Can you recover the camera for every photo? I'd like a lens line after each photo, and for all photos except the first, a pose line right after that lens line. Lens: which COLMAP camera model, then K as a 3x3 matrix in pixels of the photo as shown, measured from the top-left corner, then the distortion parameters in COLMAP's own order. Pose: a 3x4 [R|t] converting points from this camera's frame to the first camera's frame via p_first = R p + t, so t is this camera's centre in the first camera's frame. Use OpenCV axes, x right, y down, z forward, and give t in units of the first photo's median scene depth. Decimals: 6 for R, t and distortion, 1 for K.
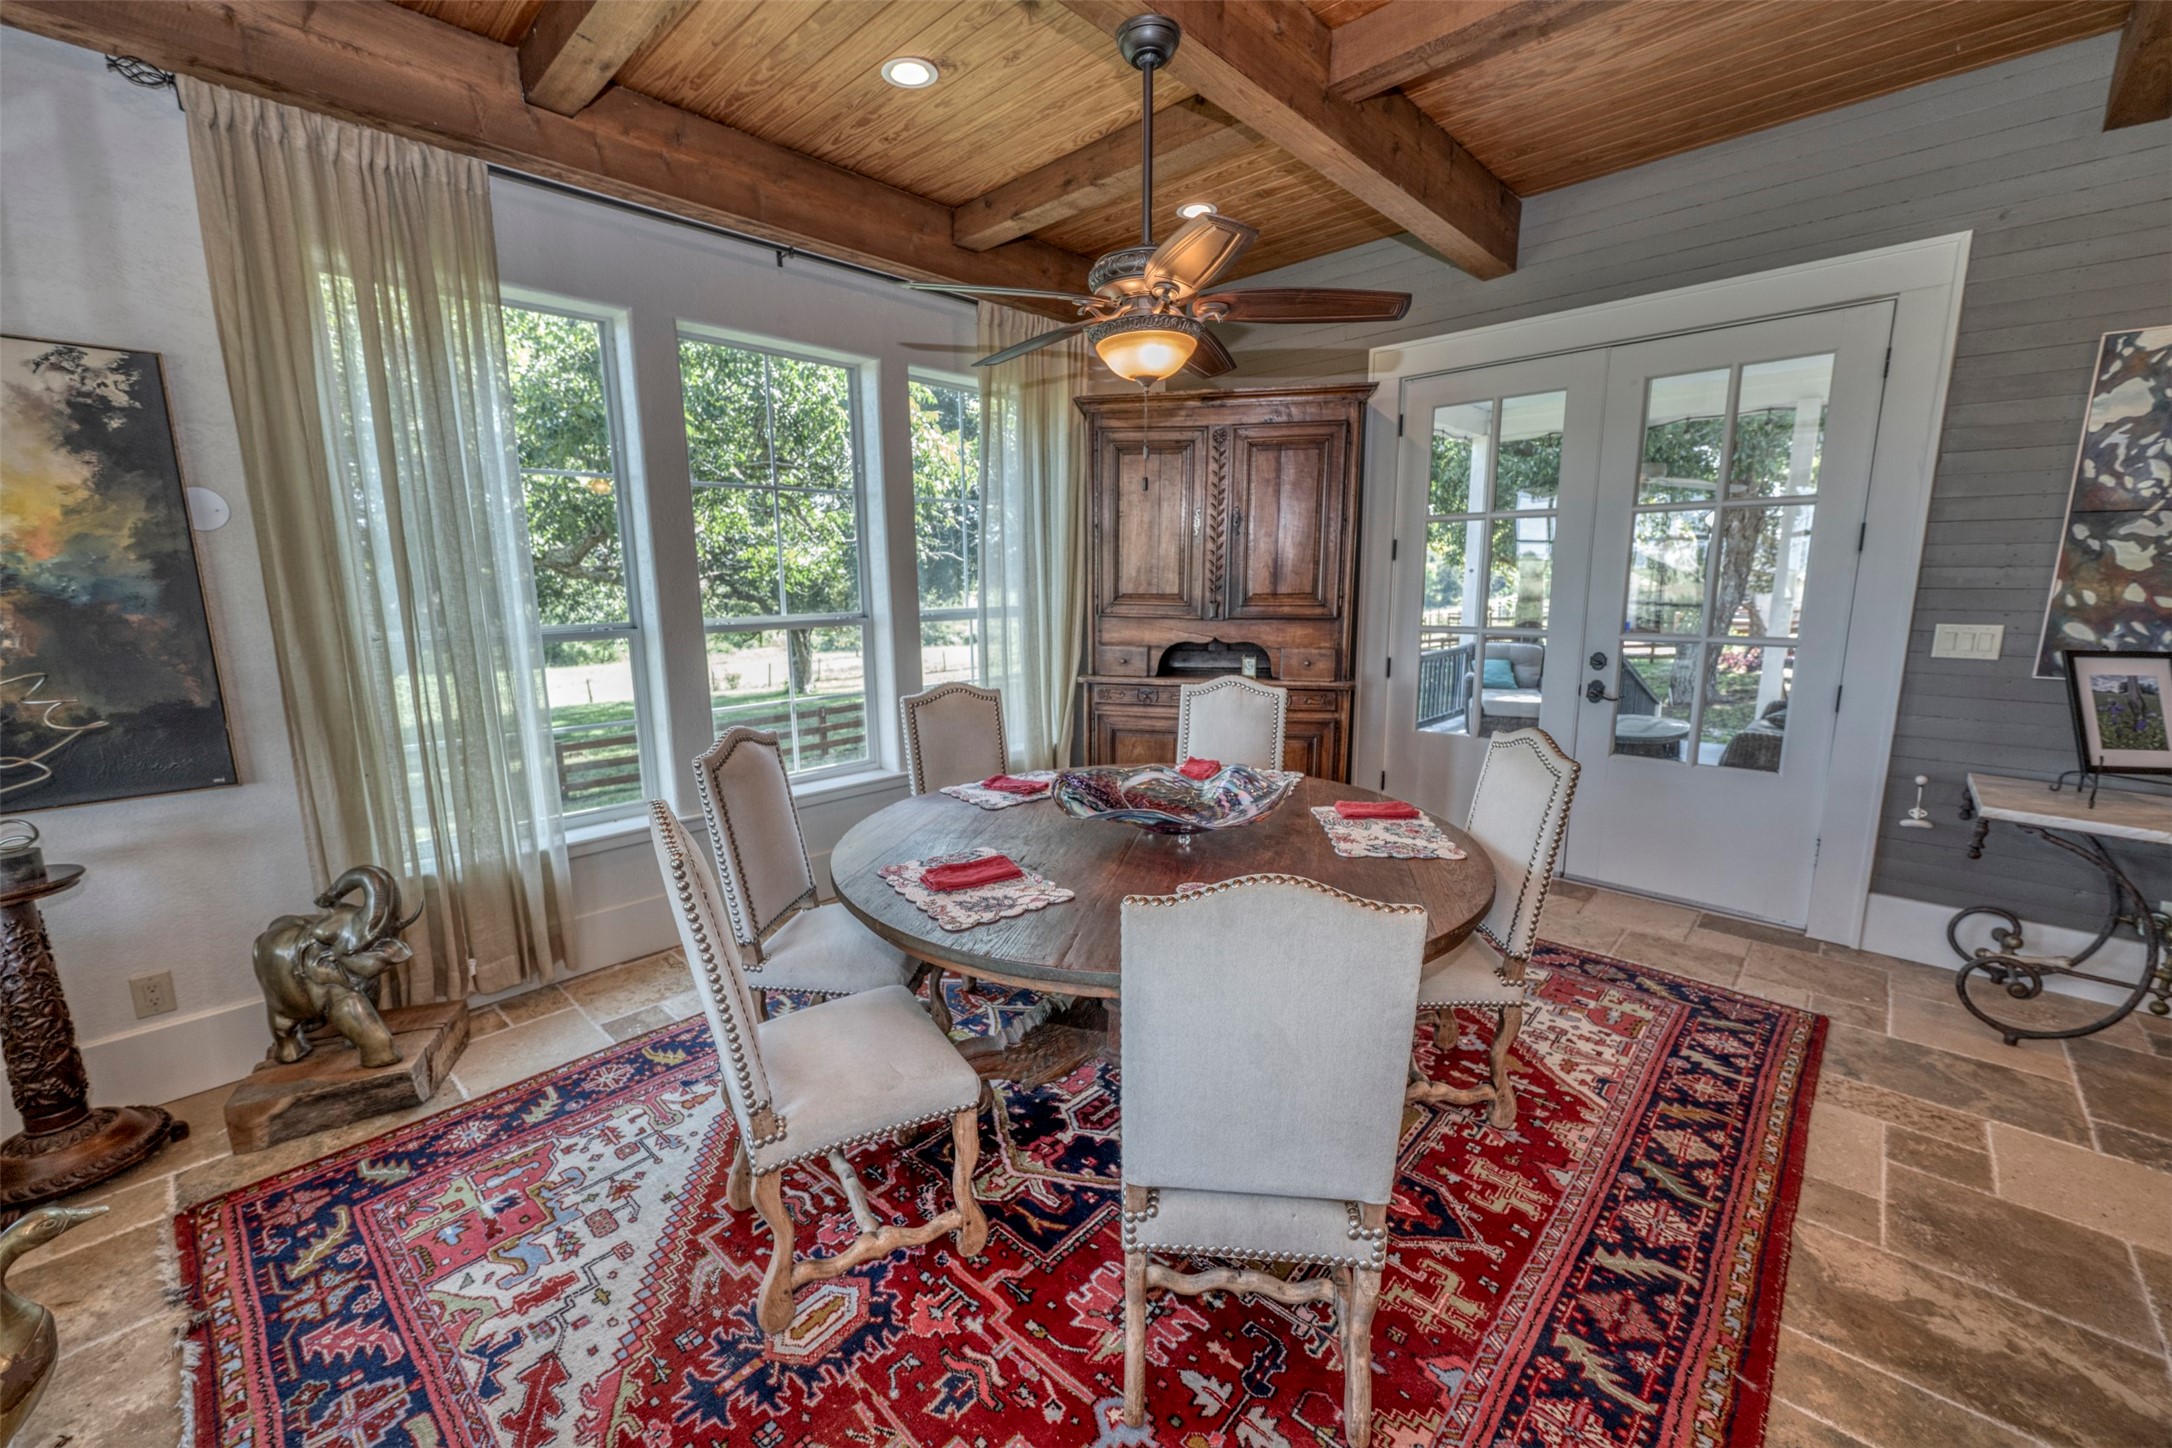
lens RADIAL K [[852.9, 0, 1081.4], [0, 852.9, 725.9], [0, 0, 1]] dist [0.002629, -0.000126]
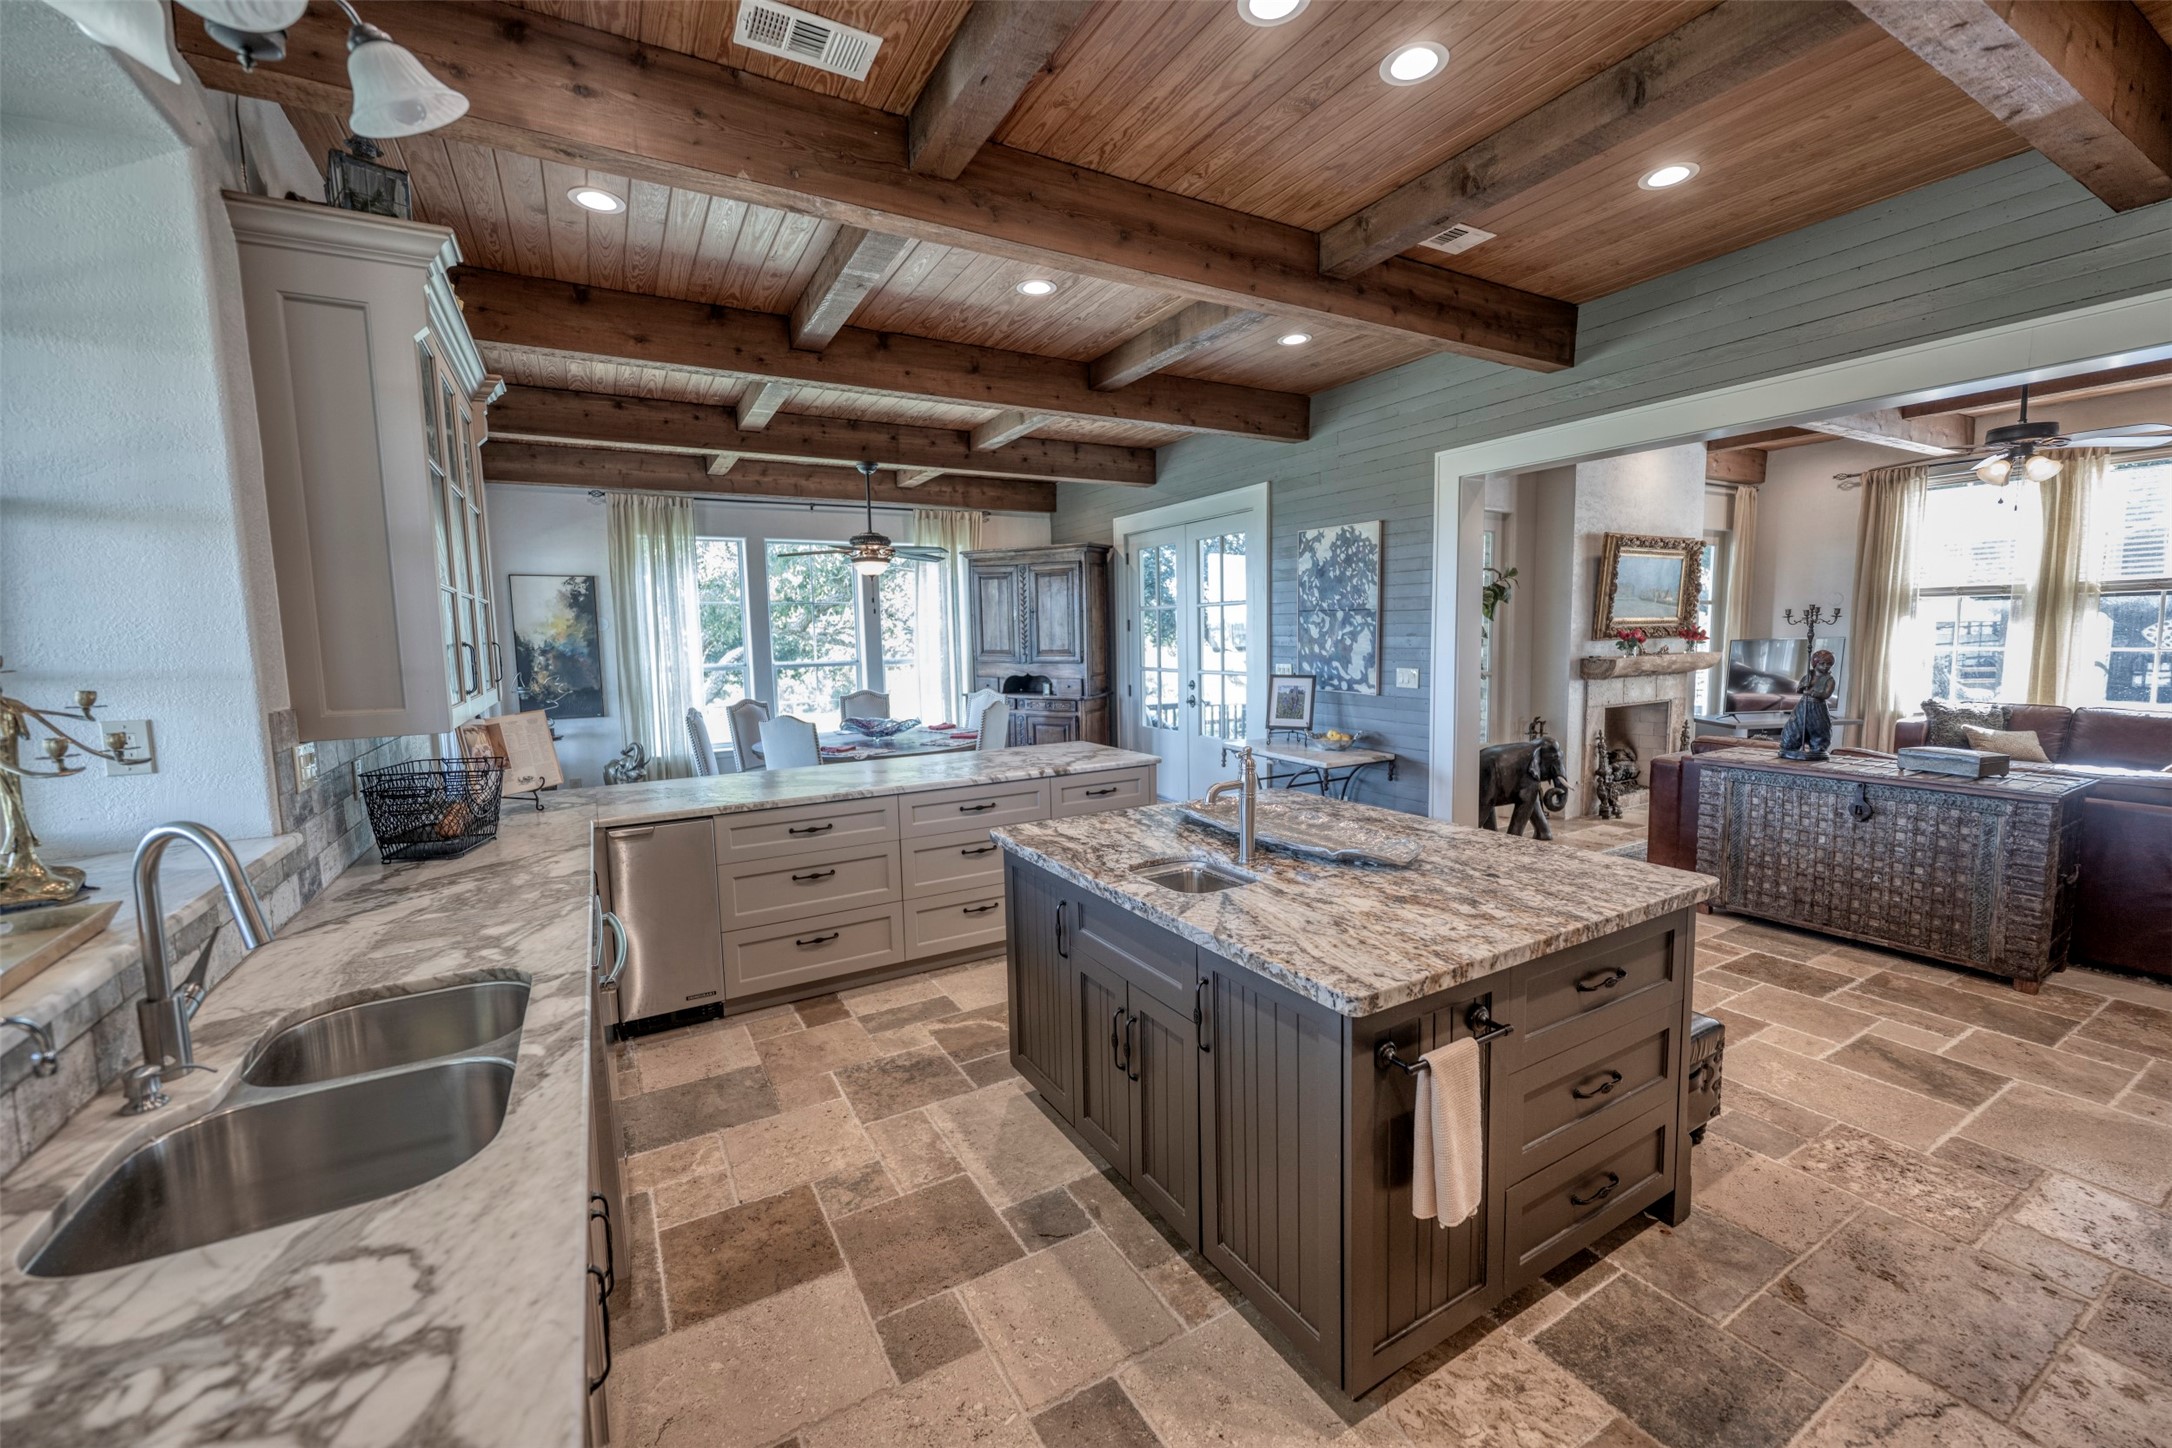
lens RADIAL K [[852.9, 0, 1085.7], [0, 852.9, 715.6], [0, 0, 1]] dist [0.002629, -0.000126]
pose [[0.957042, 0.017210, -0.289438, 1.509076], [-0.039378, 0.996703, -0.070943, 0.217184], [0.287263, 0.079294, 0.954564, -1.383354]]
